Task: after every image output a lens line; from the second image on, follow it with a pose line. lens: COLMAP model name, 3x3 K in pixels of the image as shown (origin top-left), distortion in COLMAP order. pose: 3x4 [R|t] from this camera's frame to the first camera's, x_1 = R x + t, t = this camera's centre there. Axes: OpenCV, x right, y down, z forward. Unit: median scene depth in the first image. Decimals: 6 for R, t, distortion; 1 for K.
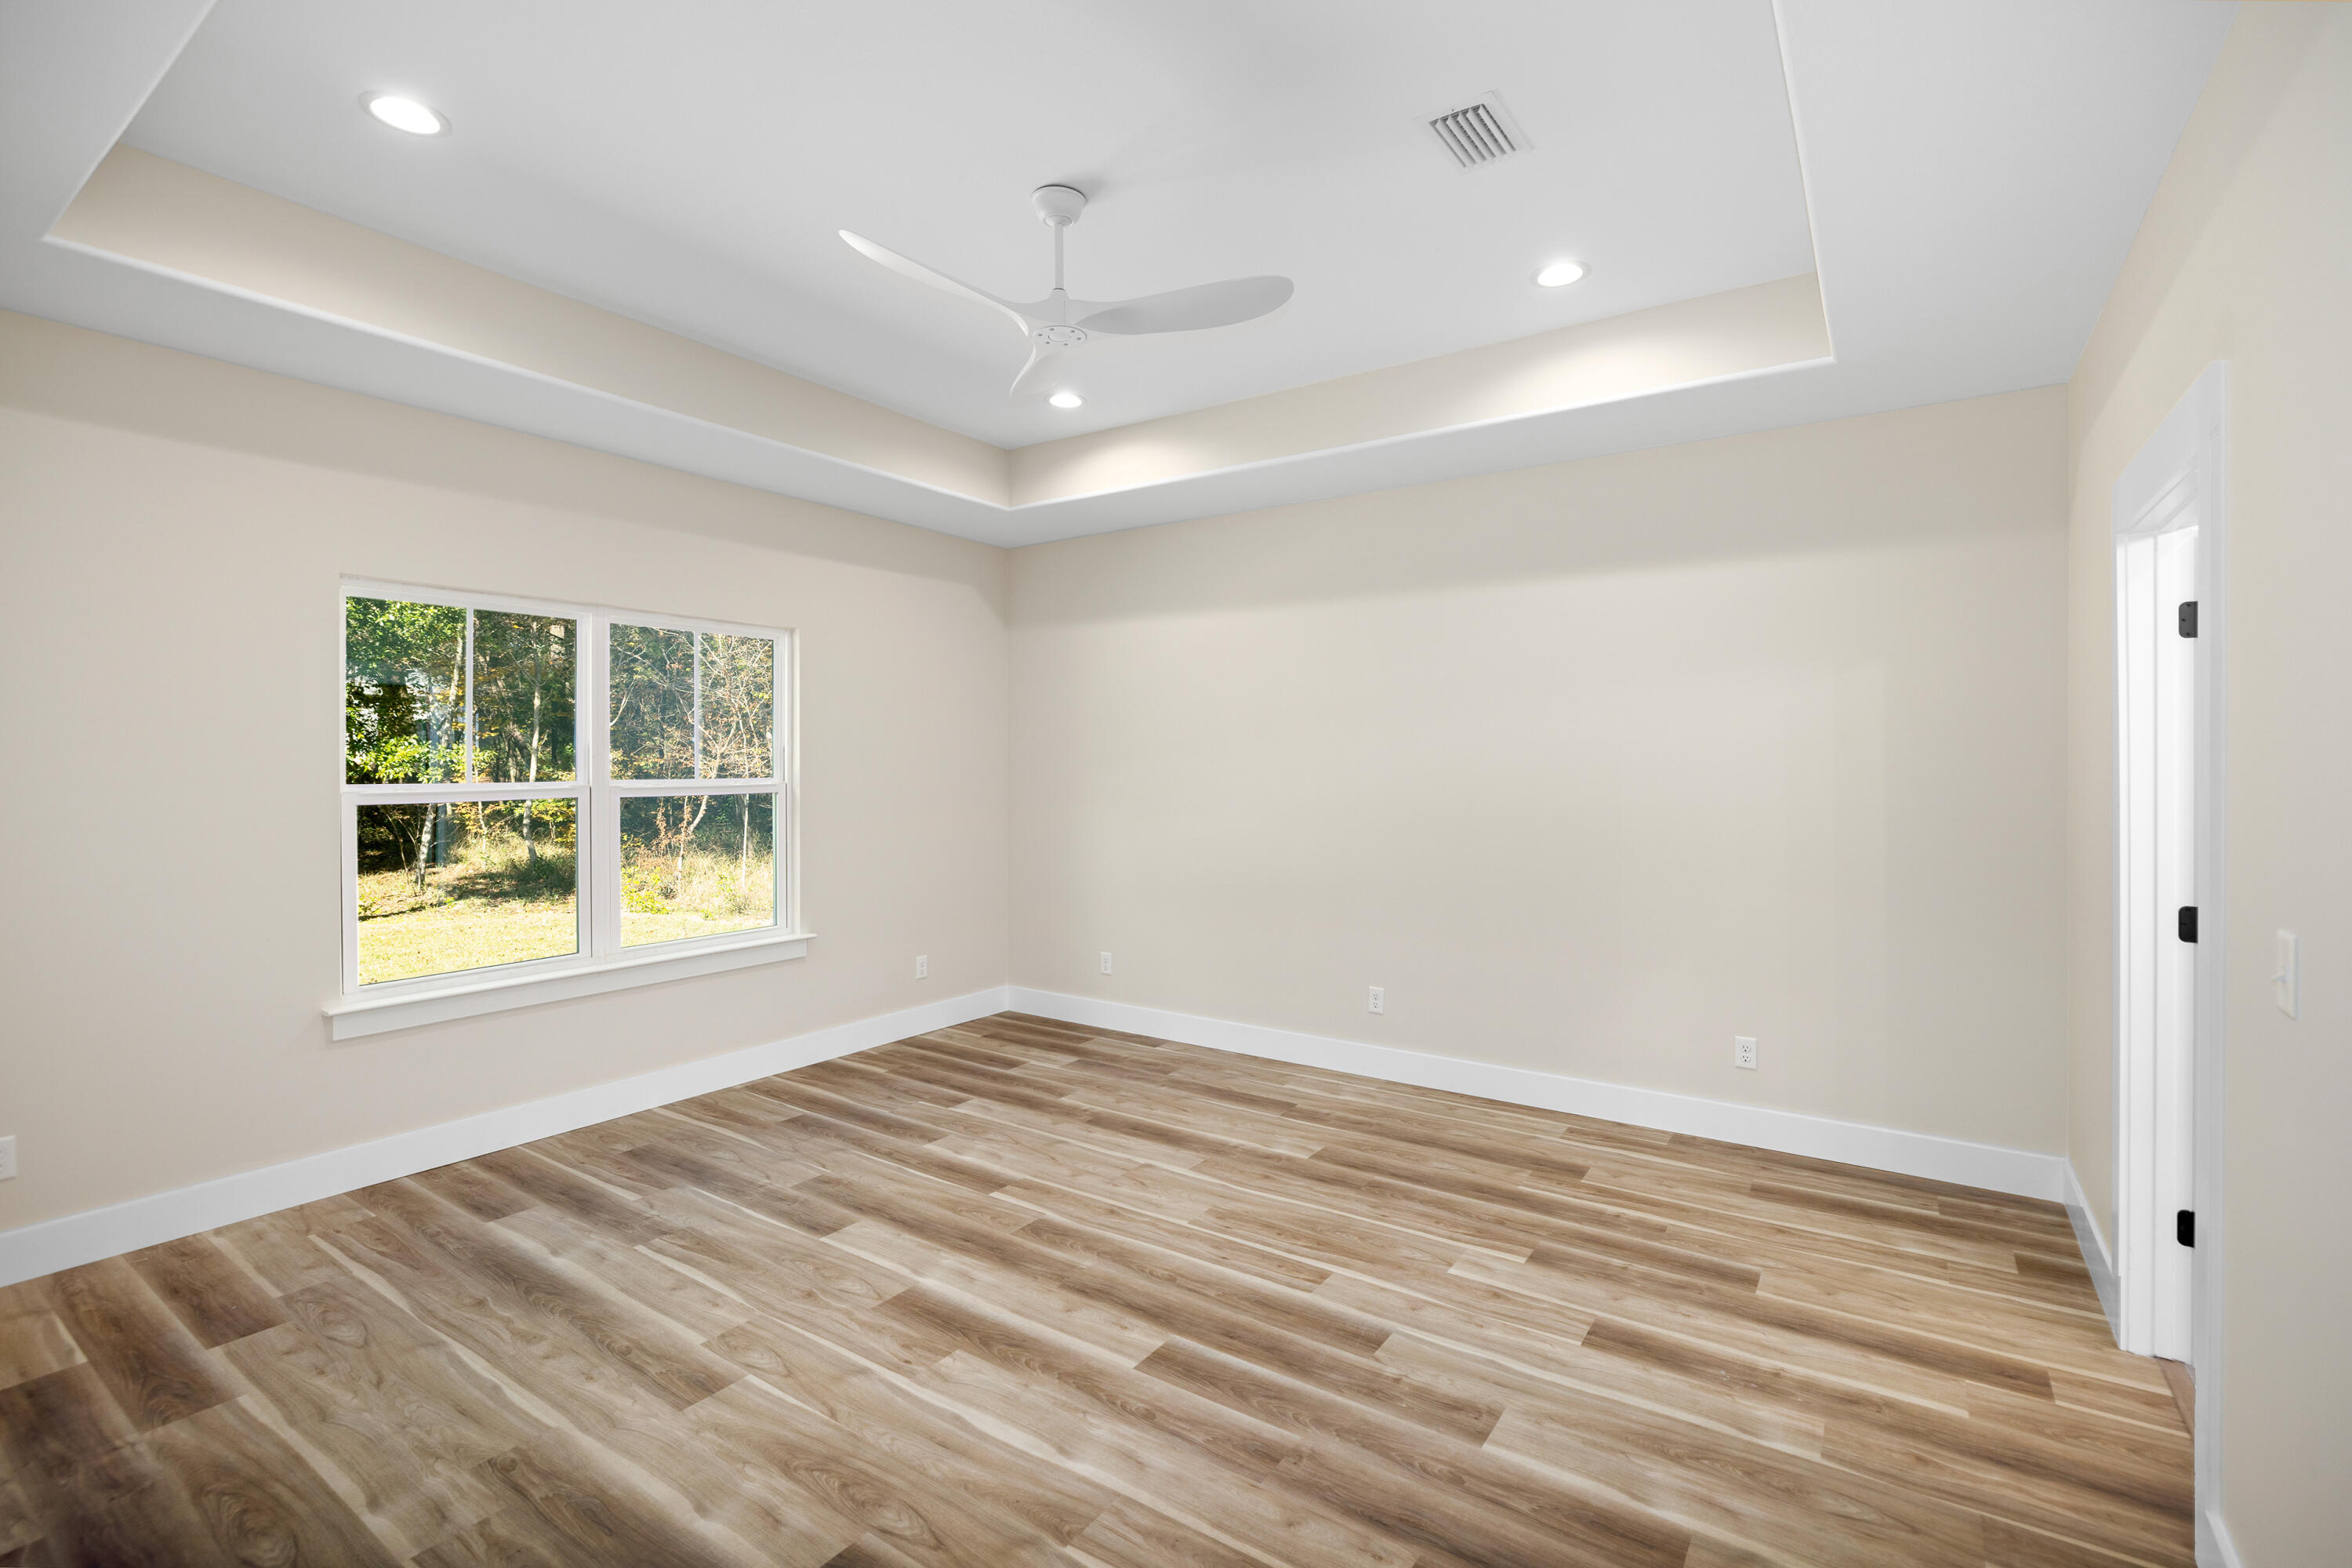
lens RADIAL K [[1038.7, 0, 1177.4], [0, 1038.7, 759.2], [0, 0, 1]] dist [-0.001038, 0.000735]
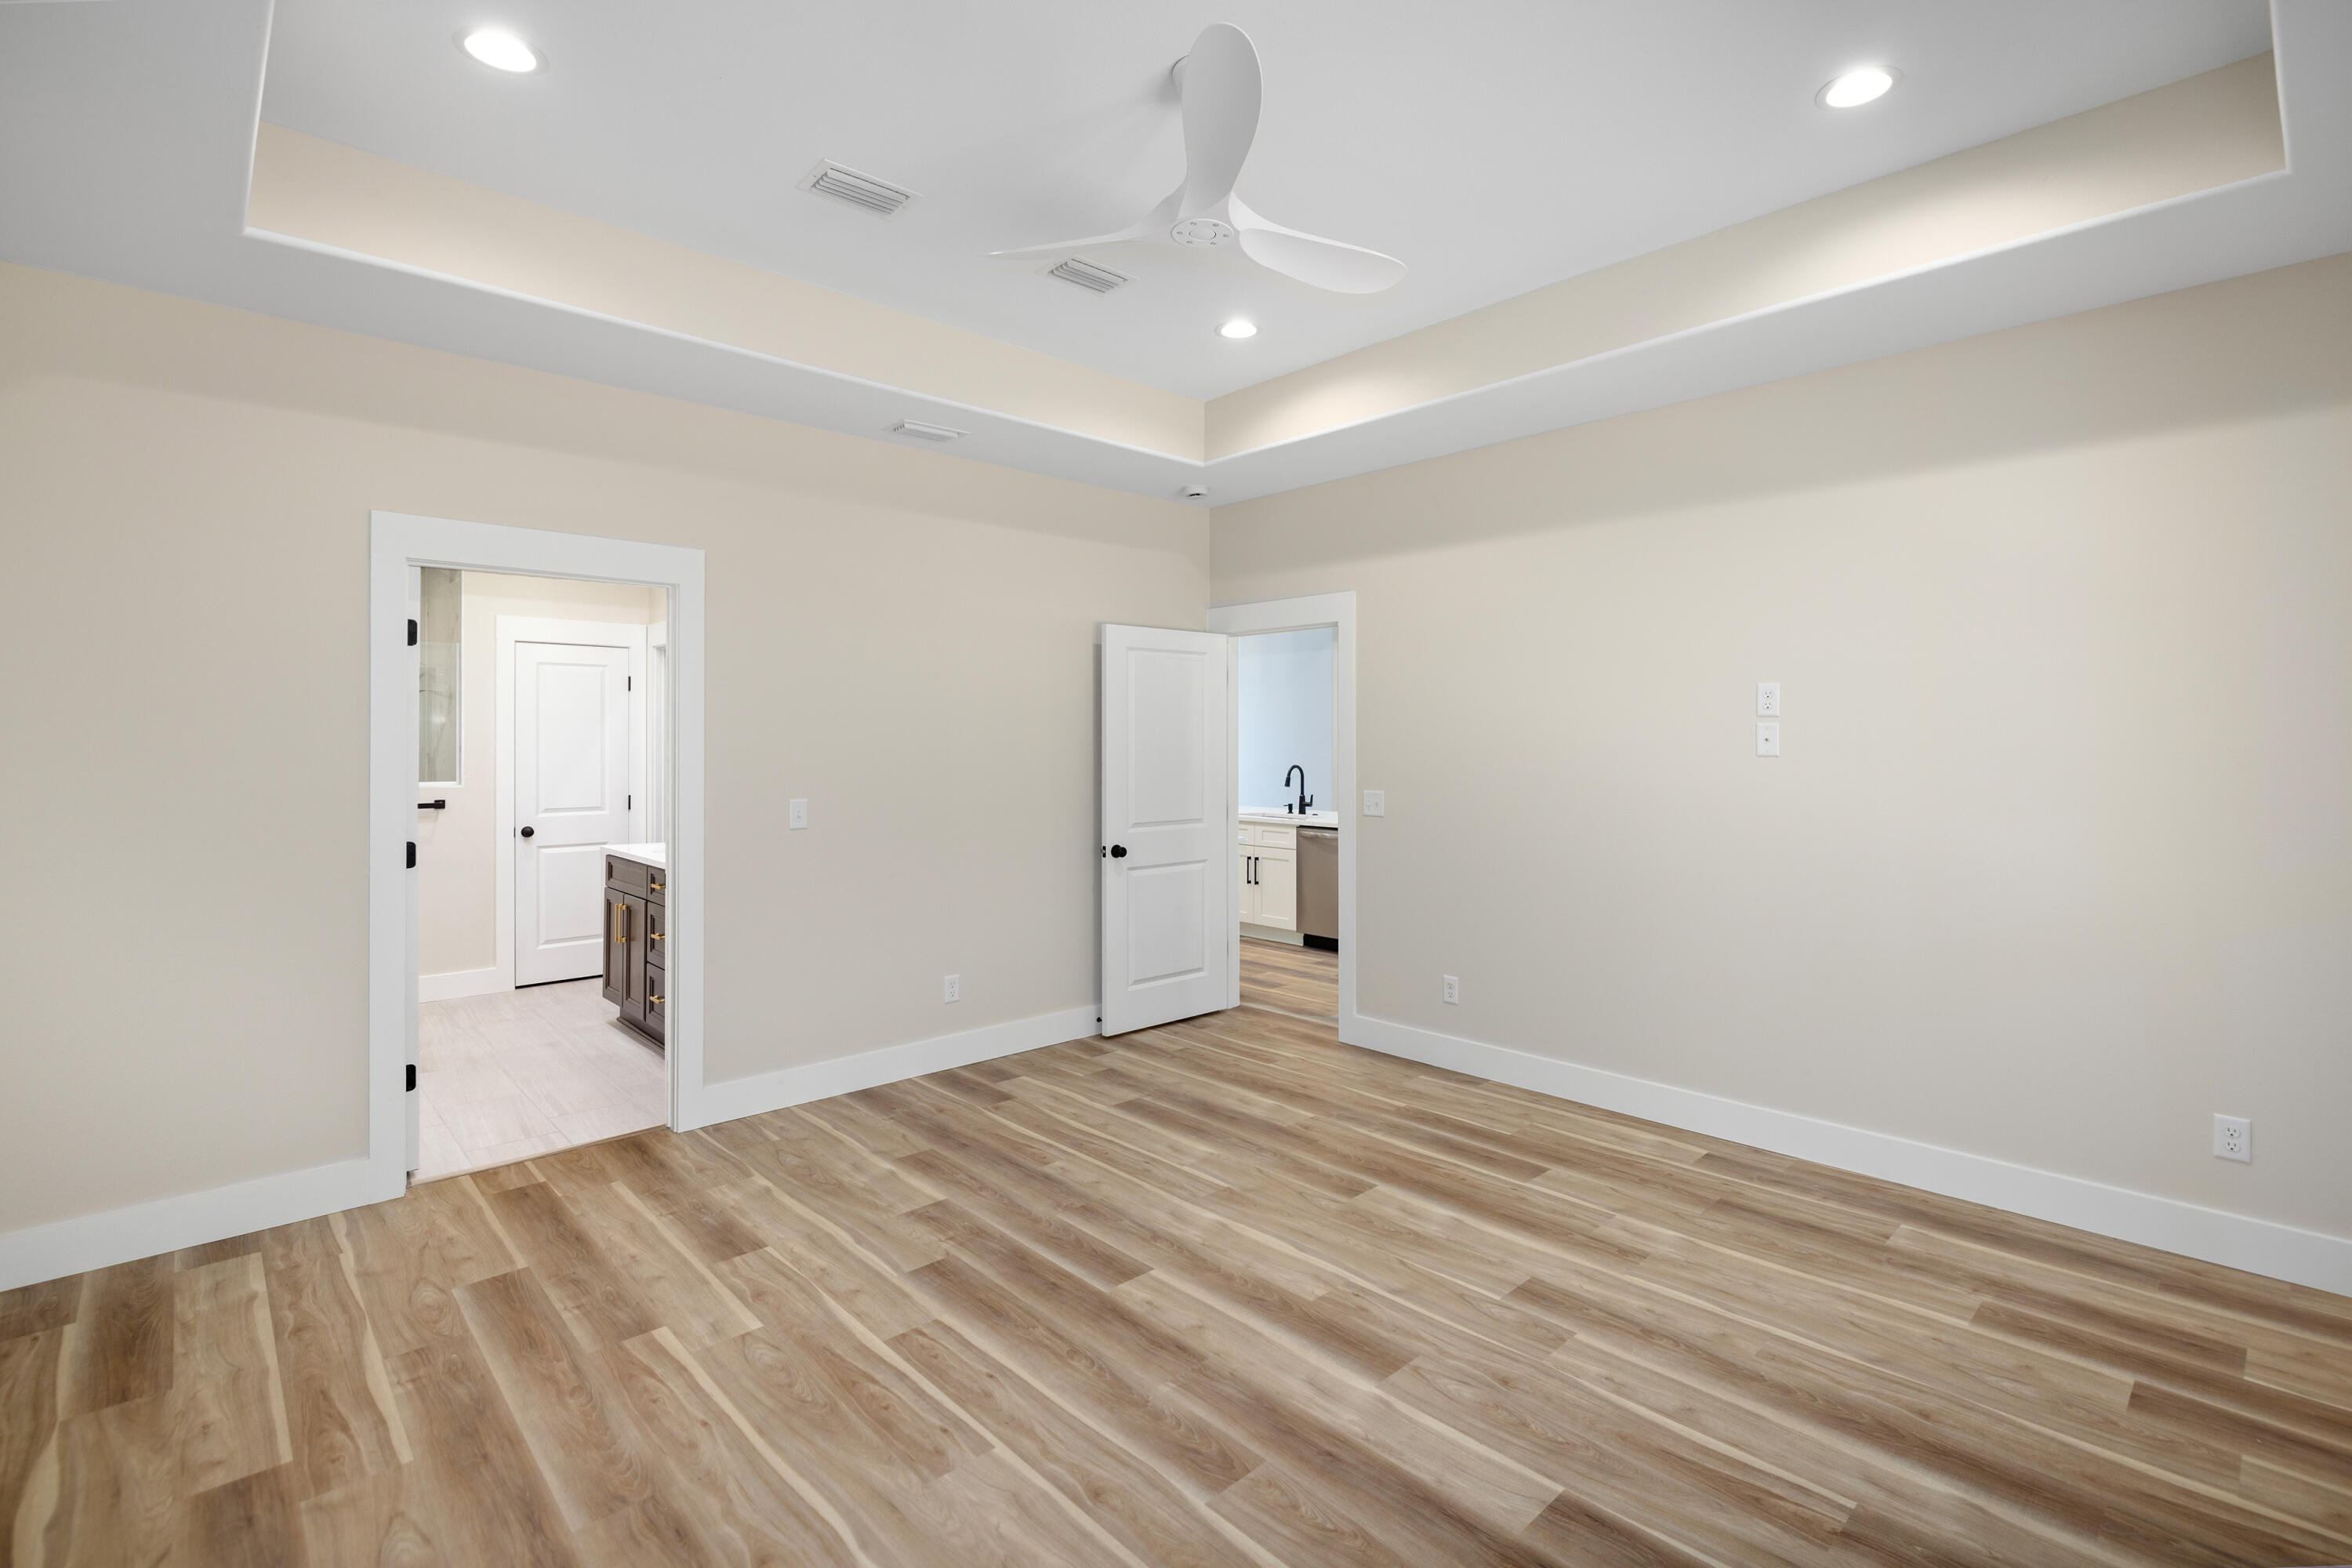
lens RADIAL K [[1038.7, 0, 1177.4], [0, 1038.7, 759.2], [0, 0, 1]] dist [-0.001038, 0.000735]
pose [[-0.974038, -0.002859, 0.226365, -0.300519], [0.000537, 0.999888, 0.014942, 0.008975], [-0.226382, 0.014675, -0.973928, 1.946706]]
